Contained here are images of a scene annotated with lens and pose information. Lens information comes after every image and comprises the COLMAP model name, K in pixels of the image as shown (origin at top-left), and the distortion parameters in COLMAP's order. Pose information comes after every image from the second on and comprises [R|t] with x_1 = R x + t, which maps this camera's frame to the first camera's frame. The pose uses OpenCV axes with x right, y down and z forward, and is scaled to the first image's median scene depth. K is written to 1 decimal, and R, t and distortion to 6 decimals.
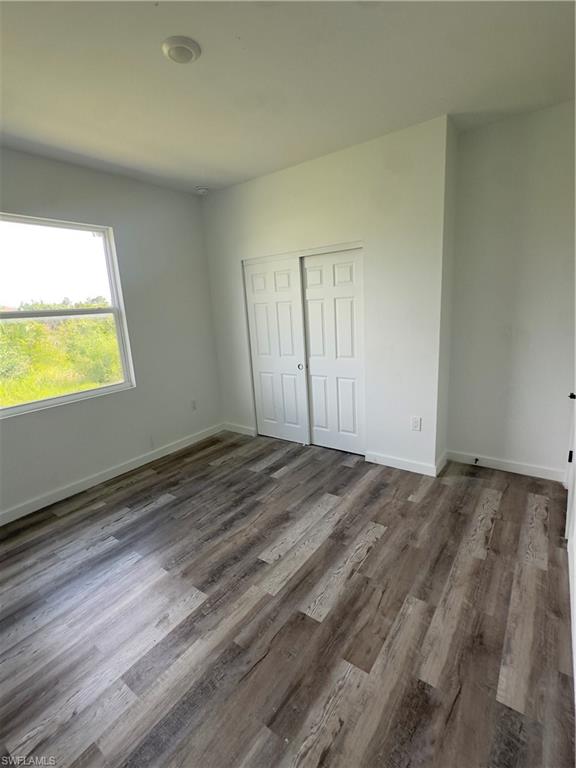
lens RADIAL K [[355.2, 0, 285.8], [0, 355.2, 382.9], [0, 0, 1]] dist [-0.000061, -0.000031]
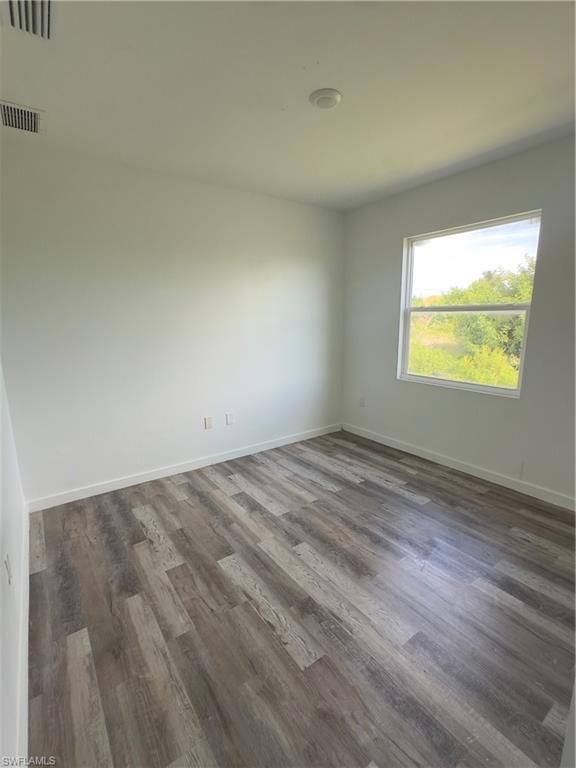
lens RADIAL K [[355.2, 0, 288.7], [0, 355.2, 382.8], [0, 0, 1]] dist [-0.000061, -0.000031]
pose [[-0.305052, 0.237633, -0.922211, 0.757171], [-0.172104, 0.938668, 0.298802, -0.265536], [0.936655, 0.249866, -0.245445, 0.998909]]
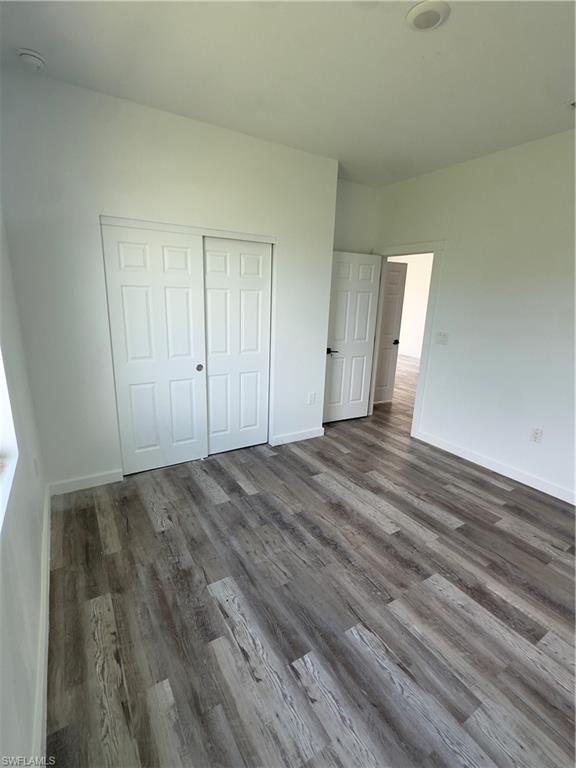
lens RADIAL K [[355.2, 0, 286.2], [0, 355.2, 384.8], [0, 0, 1]] dist [-0.000061, -0.000031]
pose [[0.368417, -0.160700, 0.915666, -1.004349], [0.145450, 0.982781, 0.113957, -0.110084], [-0.918212, 0.091200, 0.385447, 0.755697]]
